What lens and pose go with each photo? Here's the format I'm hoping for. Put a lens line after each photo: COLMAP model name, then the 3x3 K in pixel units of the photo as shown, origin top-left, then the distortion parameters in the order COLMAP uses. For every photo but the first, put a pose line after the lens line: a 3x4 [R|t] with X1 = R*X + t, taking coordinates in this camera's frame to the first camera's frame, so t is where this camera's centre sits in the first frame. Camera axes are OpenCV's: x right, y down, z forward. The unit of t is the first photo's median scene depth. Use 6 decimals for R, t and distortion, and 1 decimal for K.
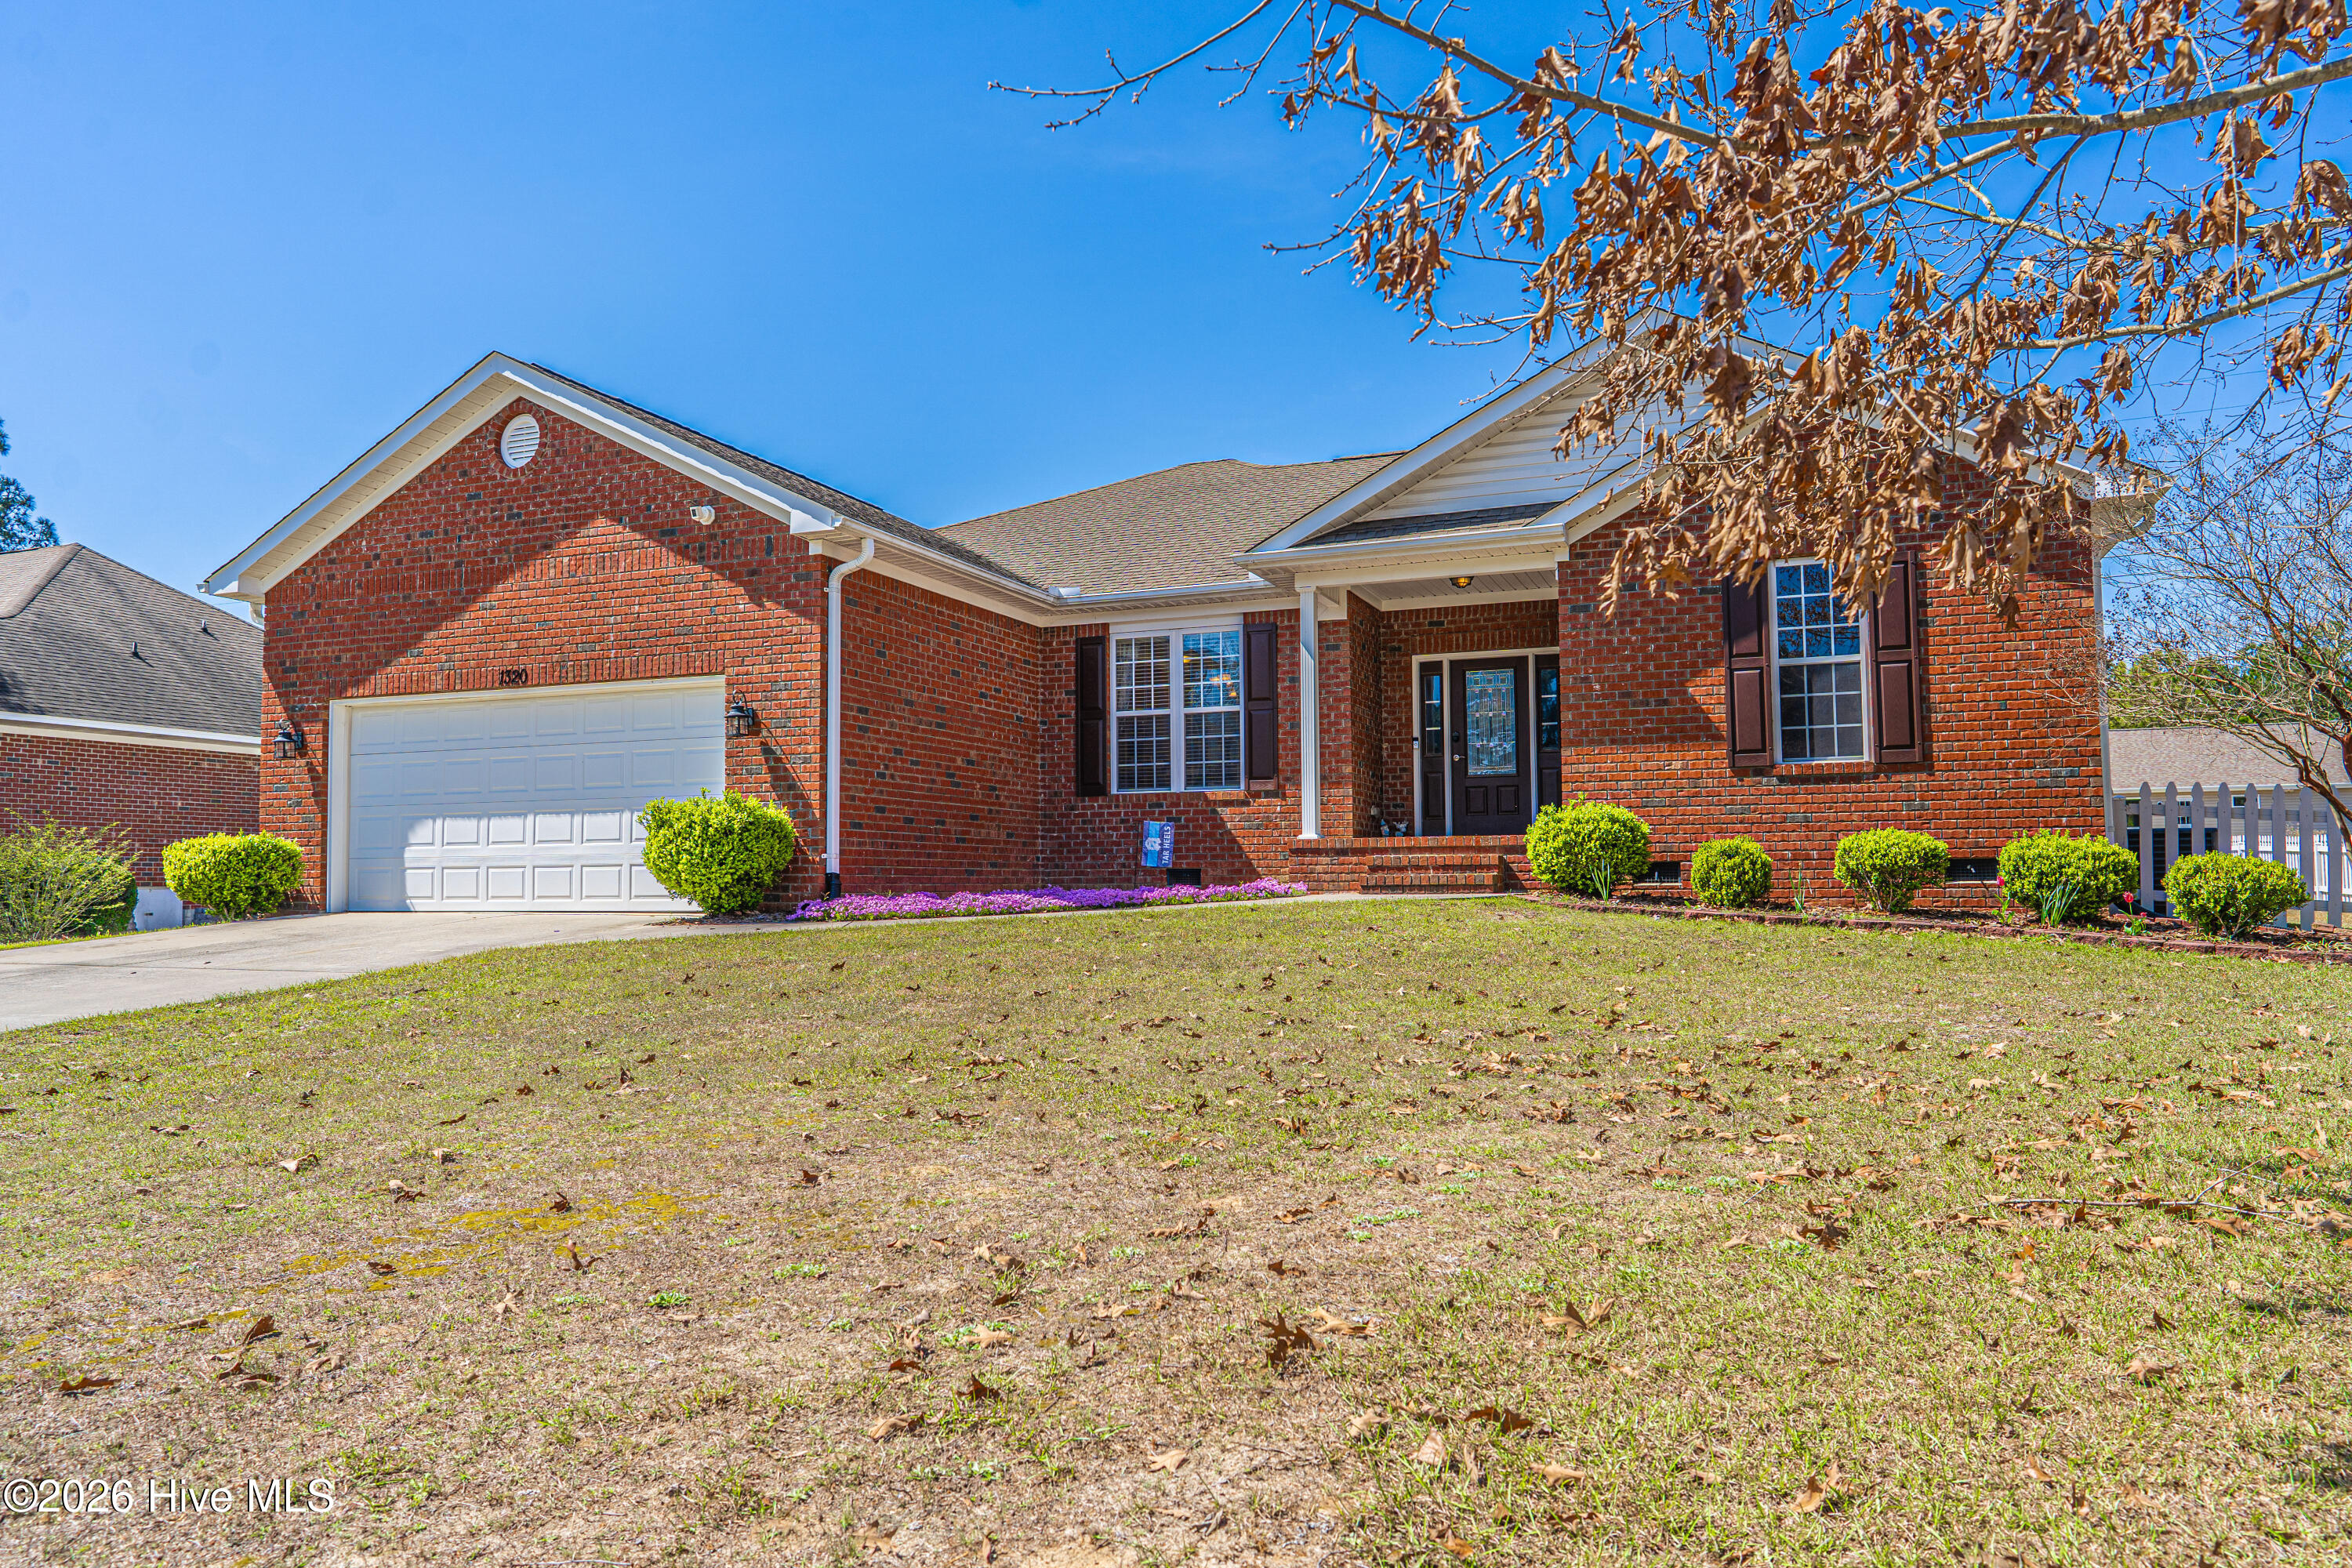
lens RADIAL K [[1640.8, 0, 1179.8], [0, 1640.8, 787.5], [0, 0, 1]] dist [0.039740, -0.002200]
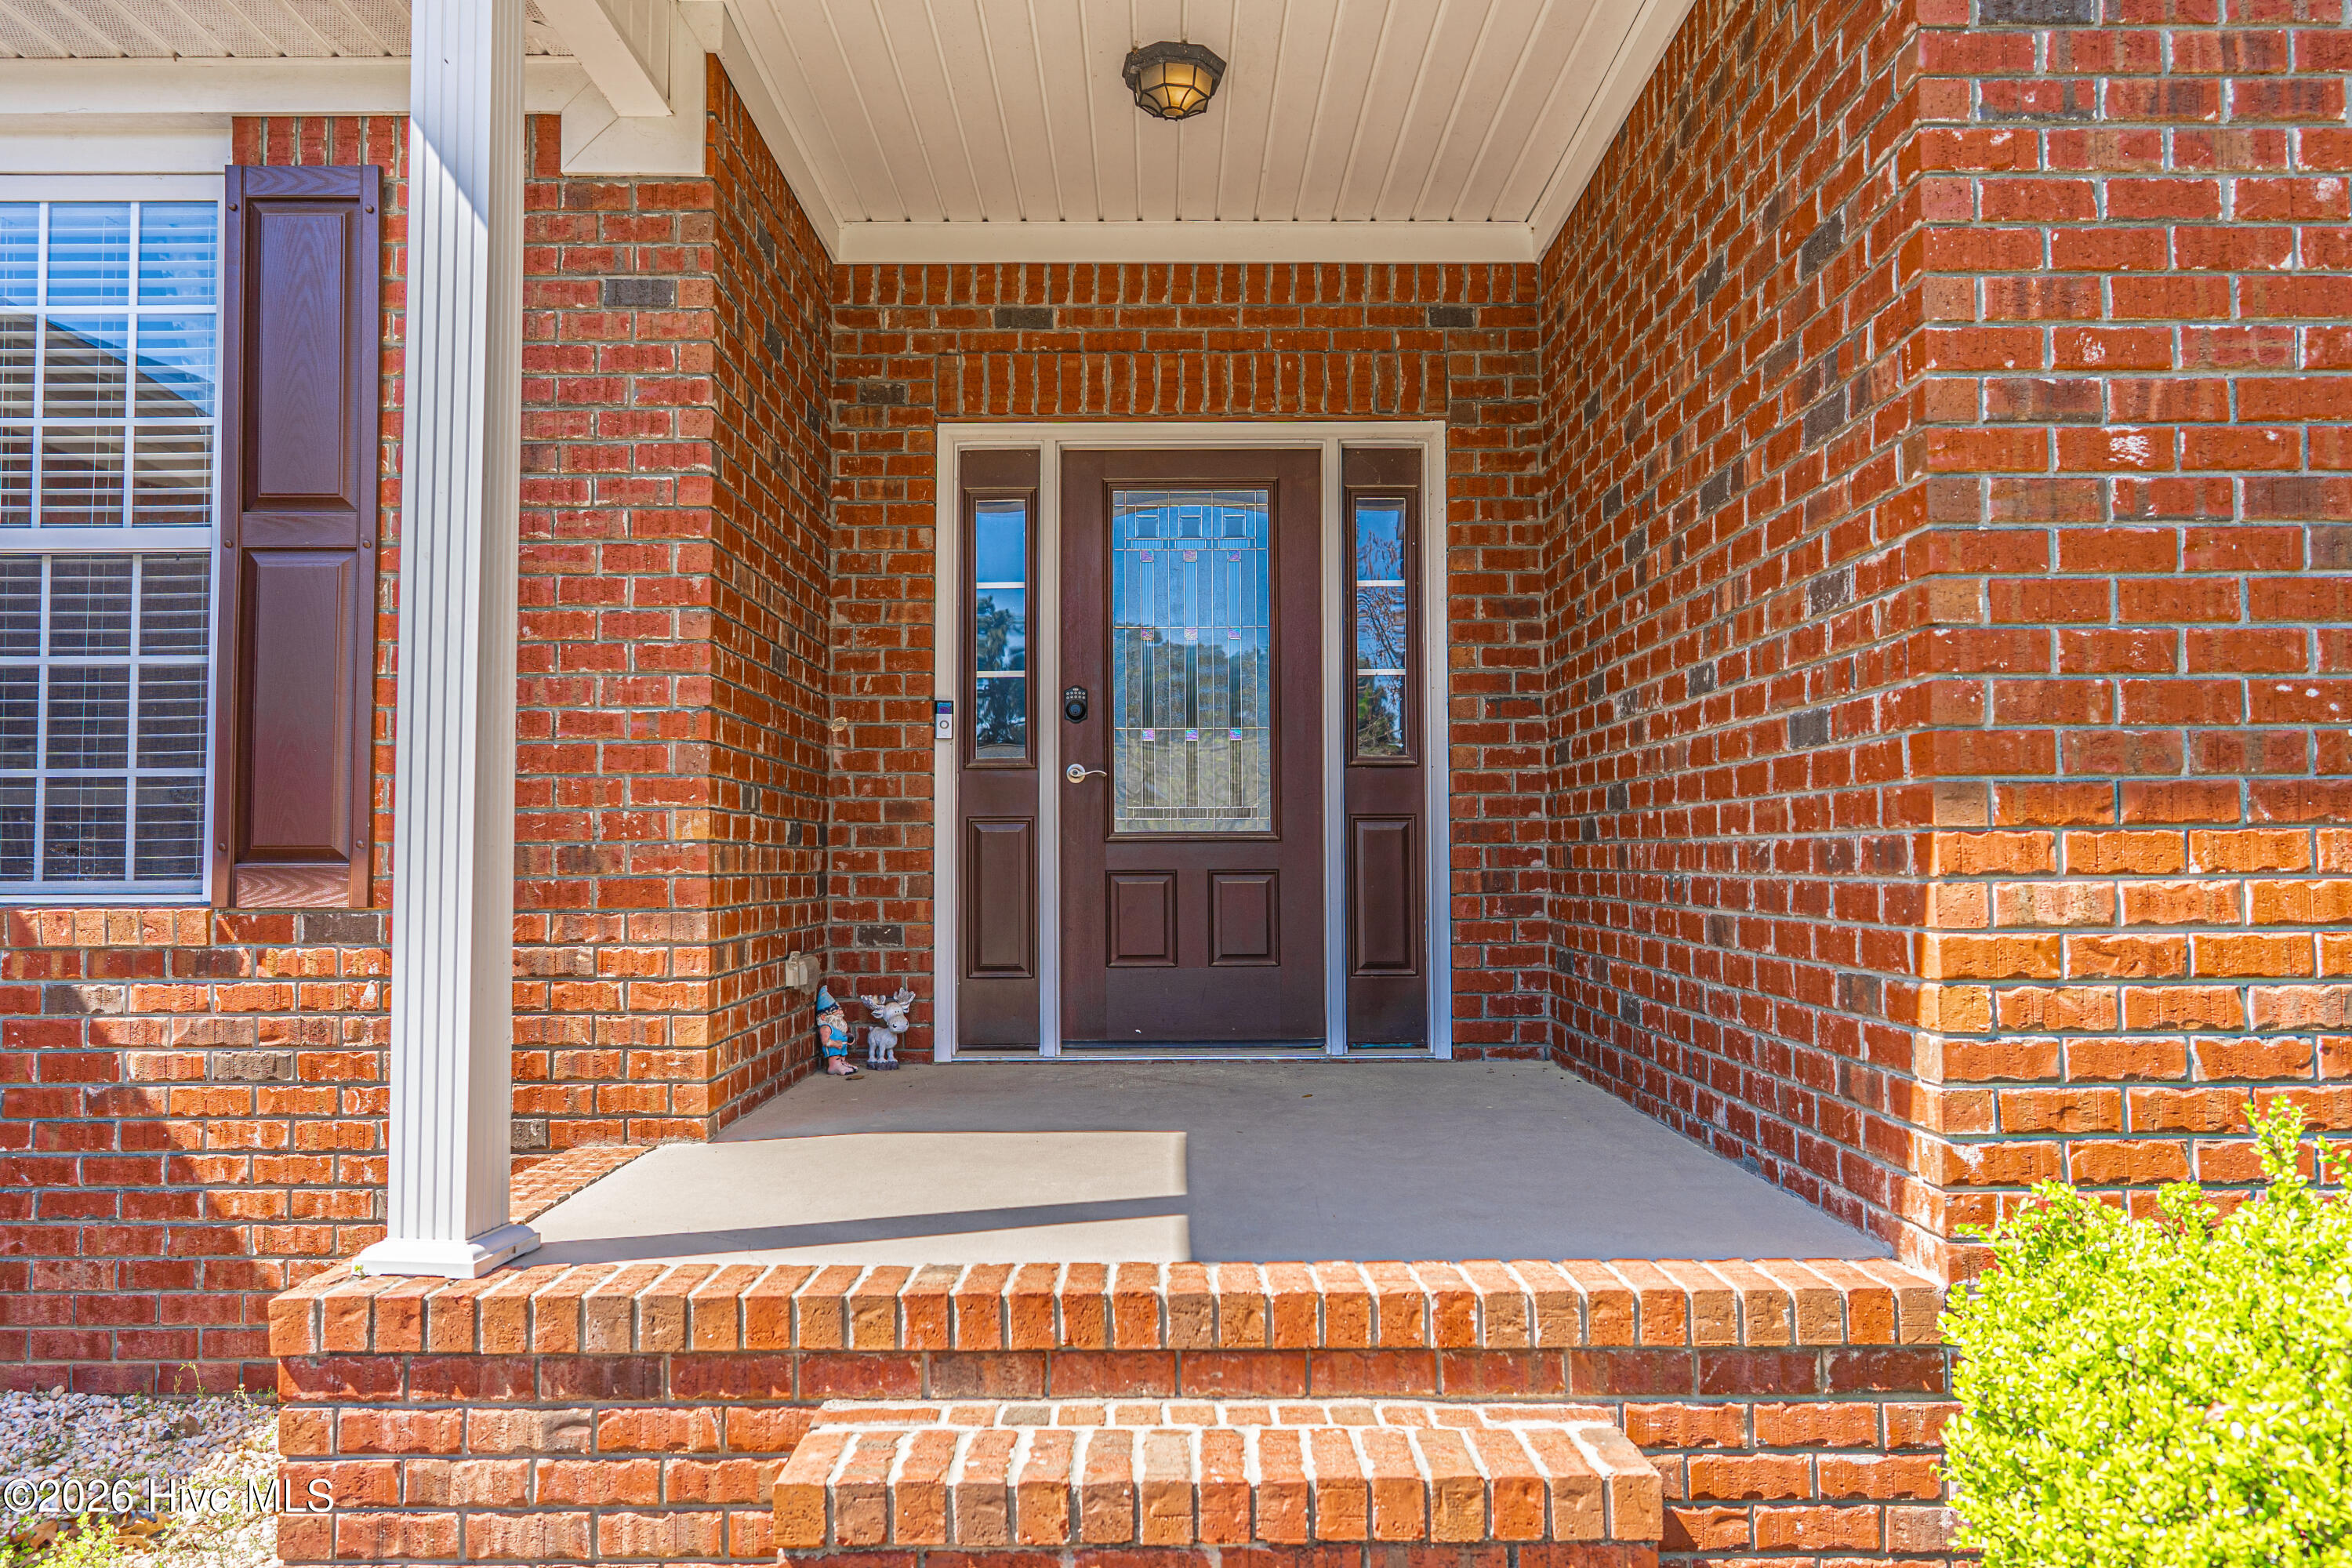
lens RADIAL K [[1605.5, 0, 1176.0], [0, 1605.5, 784.0], [0, 0, 1]] dist [-0.007901, -0.002054]
pose [[0.932278, 0.020629, 0.361154, 0.082136], [-0.025467, 0.999638, 0.008641, -0.020053], [-0.360845, -0.017253, 0.932466, 0.746755]]
